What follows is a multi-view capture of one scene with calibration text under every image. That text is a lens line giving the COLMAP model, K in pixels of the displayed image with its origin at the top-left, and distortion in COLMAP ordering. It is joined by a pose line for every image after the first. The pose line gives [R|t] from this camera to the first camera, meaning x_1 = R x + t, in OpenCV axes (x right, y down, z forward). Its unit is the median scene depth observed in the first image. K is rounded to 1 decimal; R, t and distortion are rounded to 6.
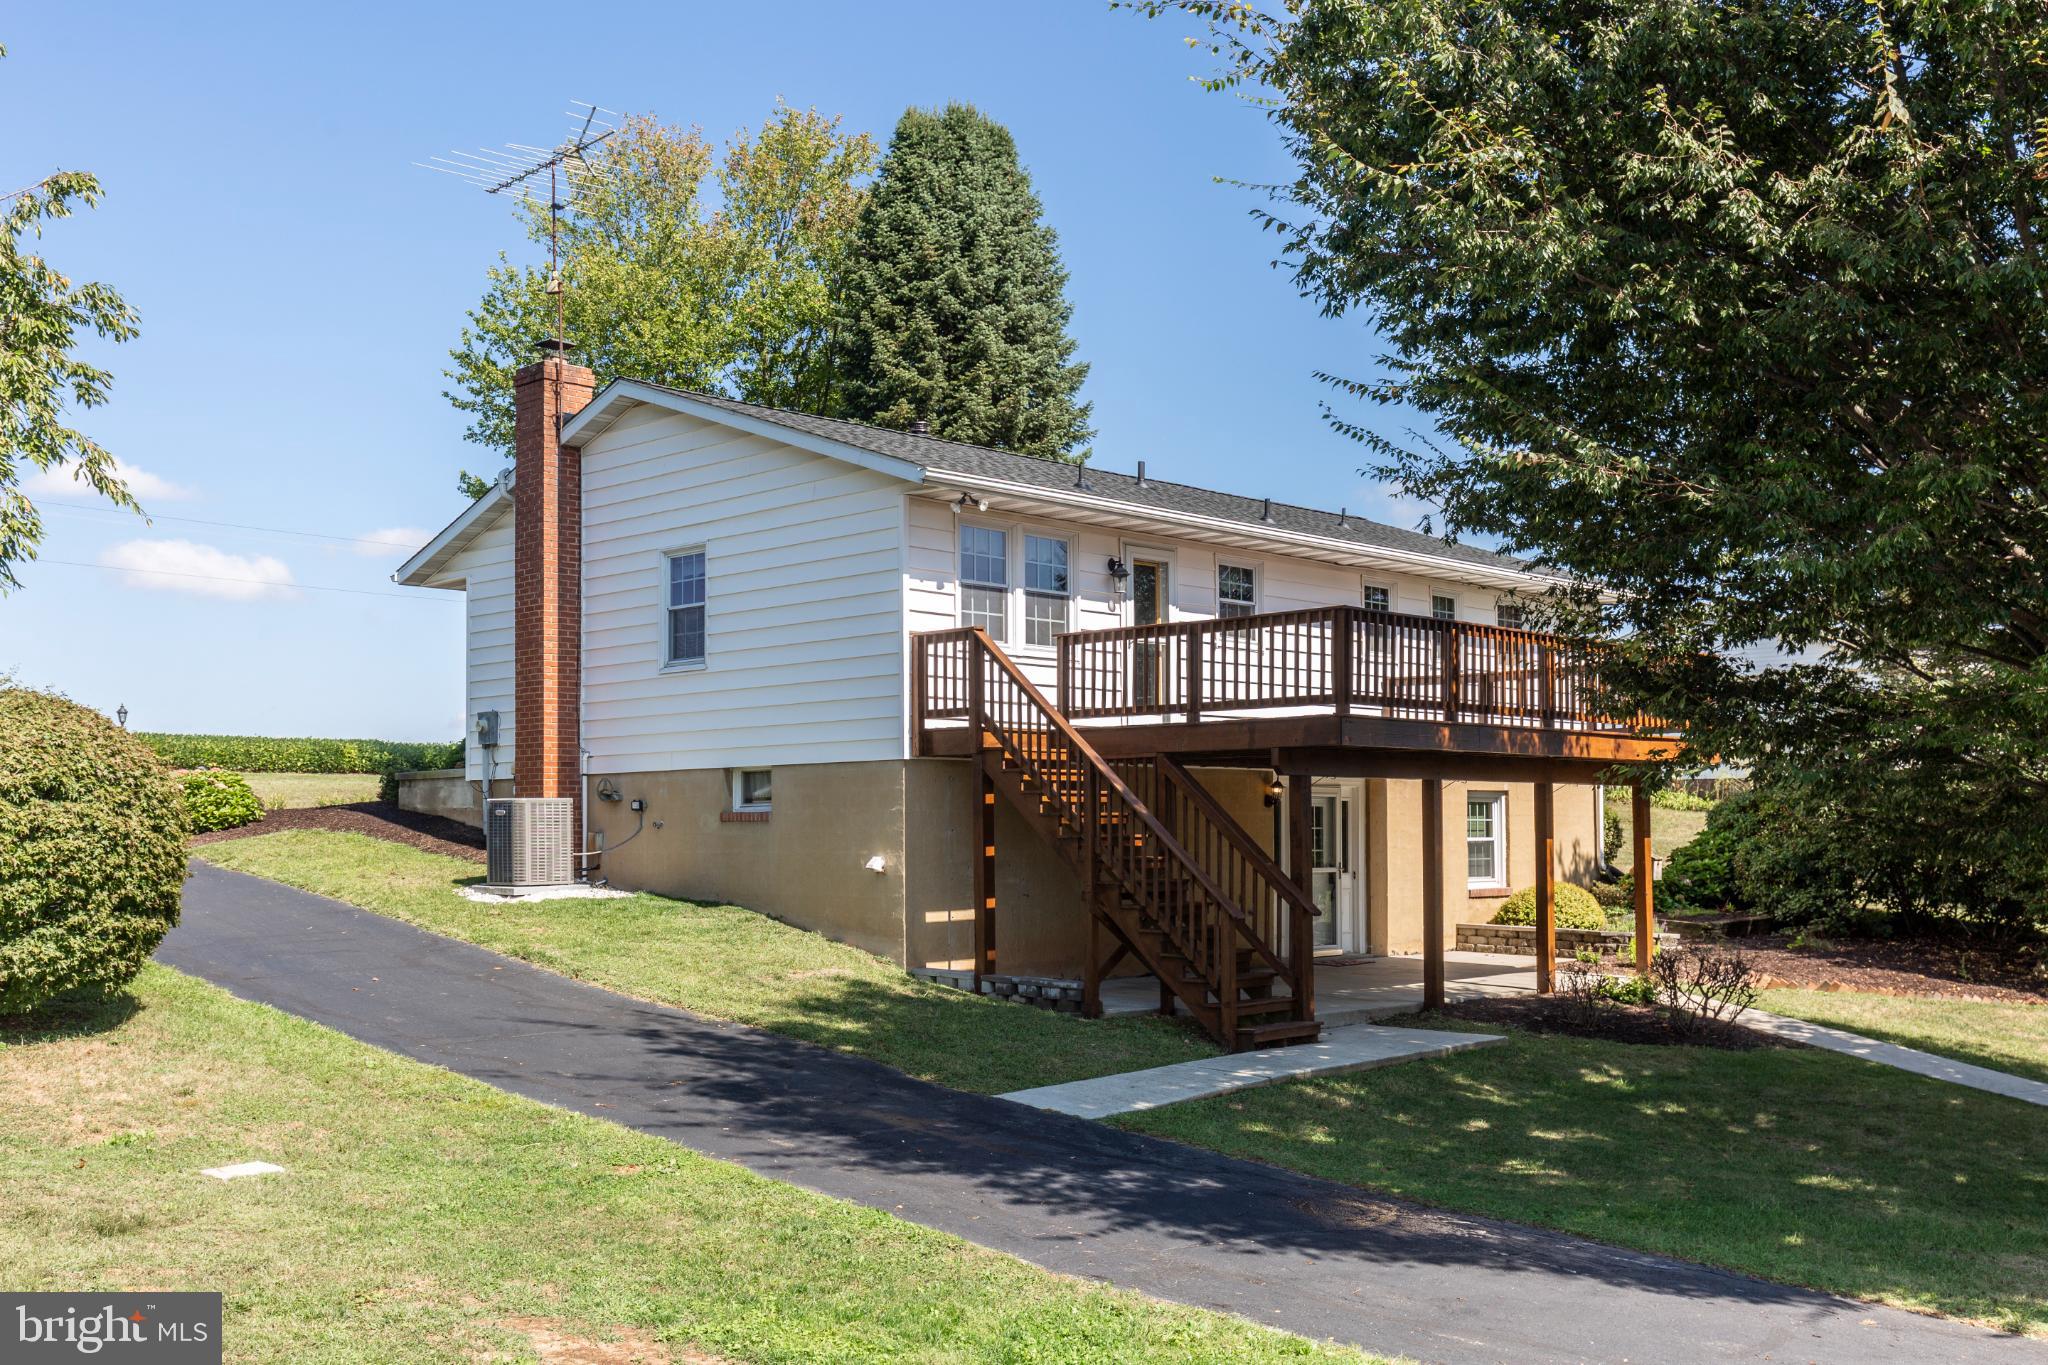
lens RADIAL K [[2021.9, 0, 1024.1], [0, 2021.9, 684.6], [0, 0, 1]] dist [-0.054122, 0.000000]
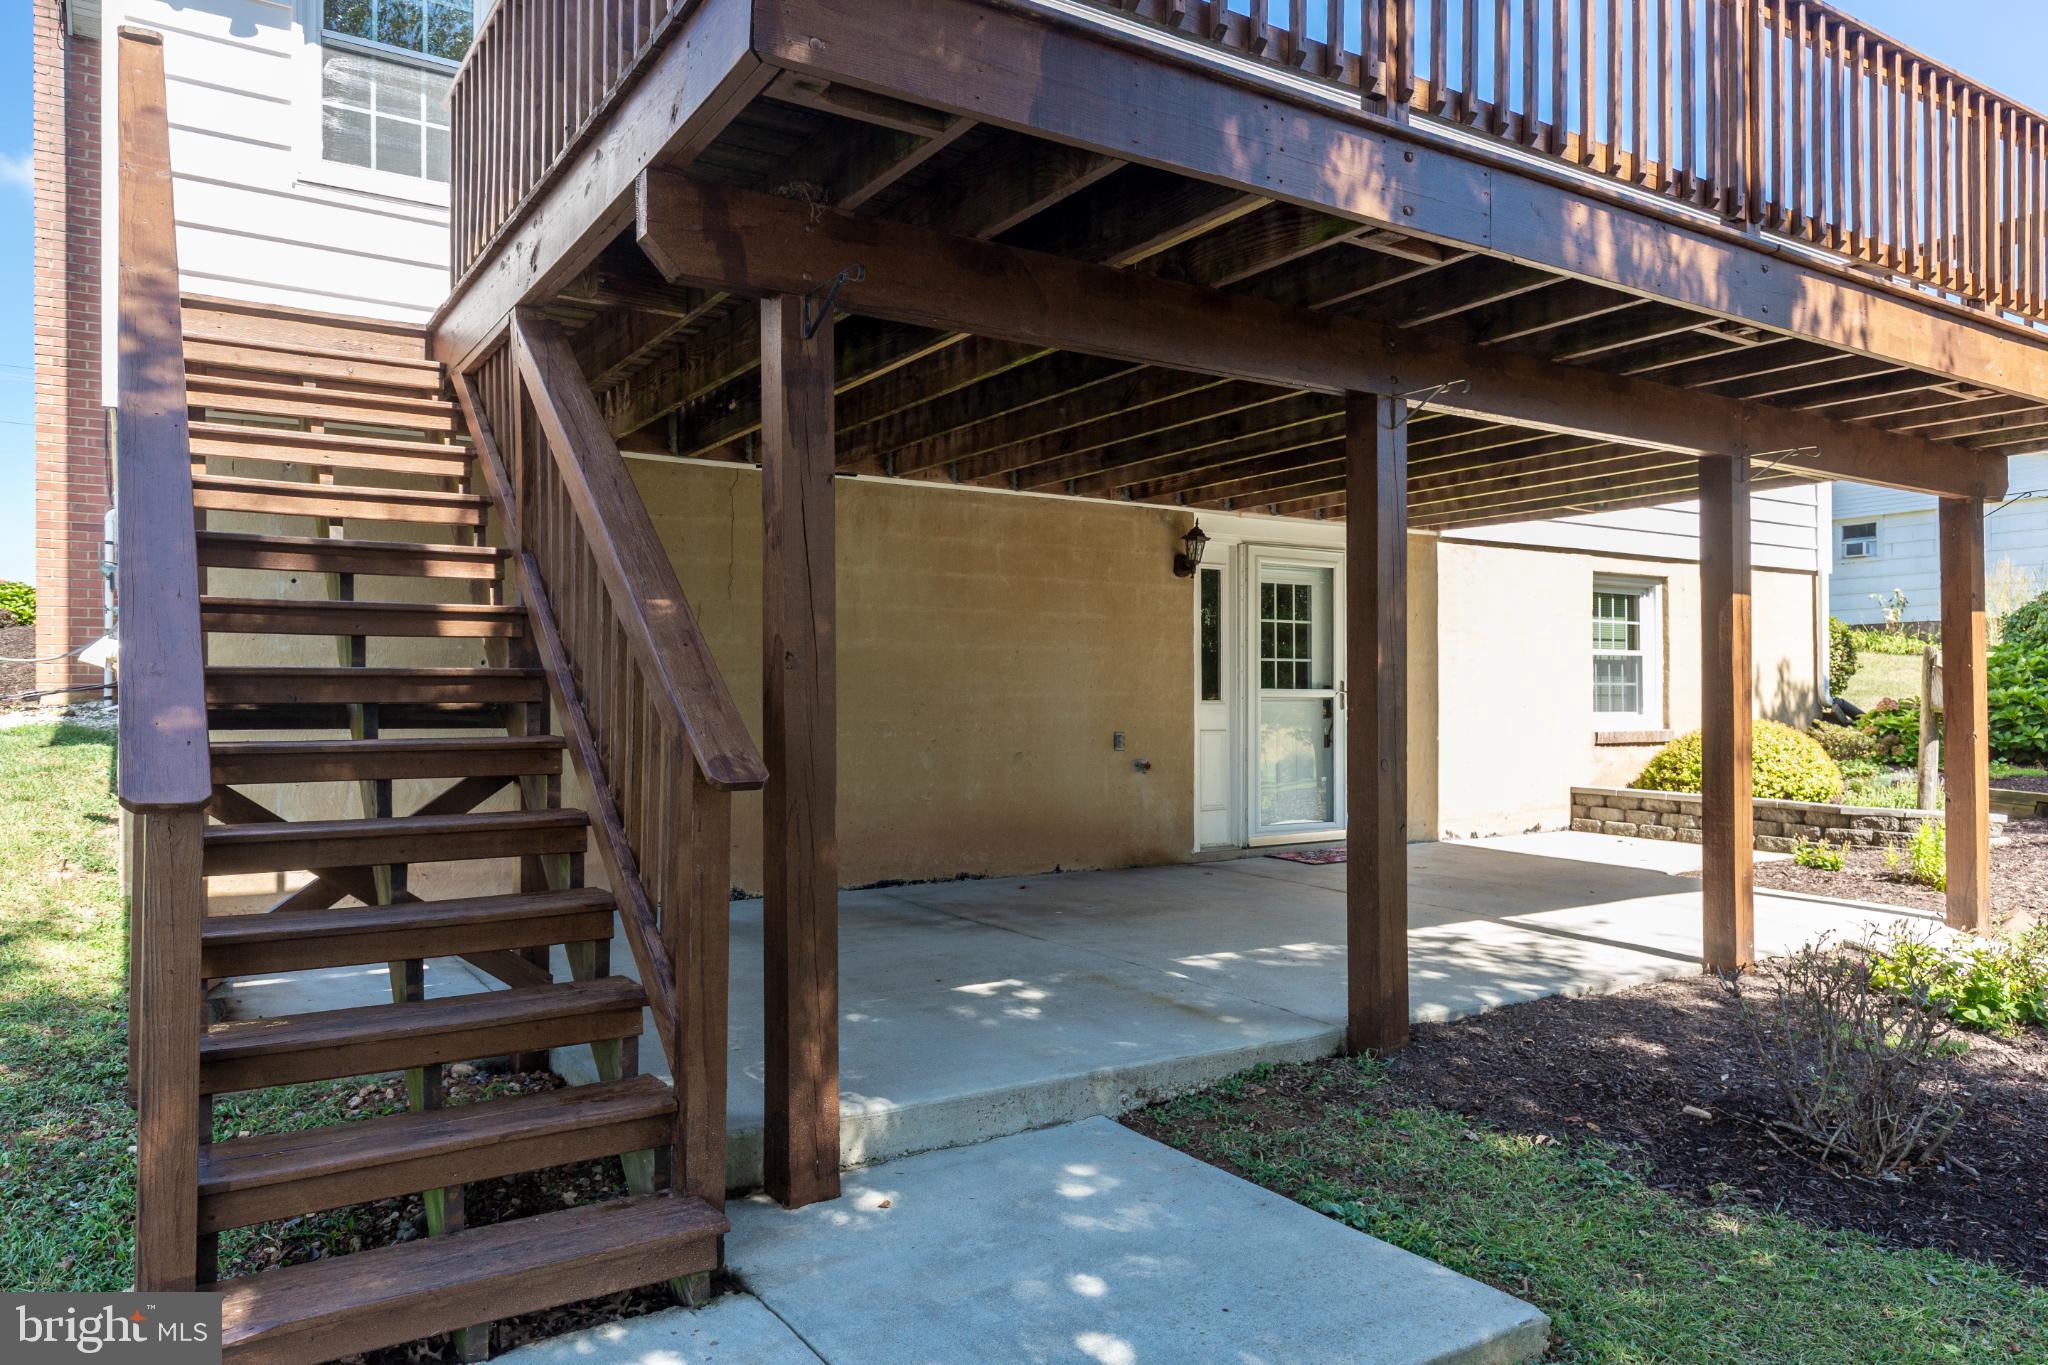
lens RADIAL K [[1358.8, 0, 1023.8], [0, 1358.8, 685.1], [0, 0, 1]] dist [0.001694, -0.001268]
pose [[0.974117, -0.004459, -0.226000, 0.144038], [0.017707, 0.998238, 0.056629, 0.060553], [0.225349, -0.059166, 0.972480, 0.554374]]
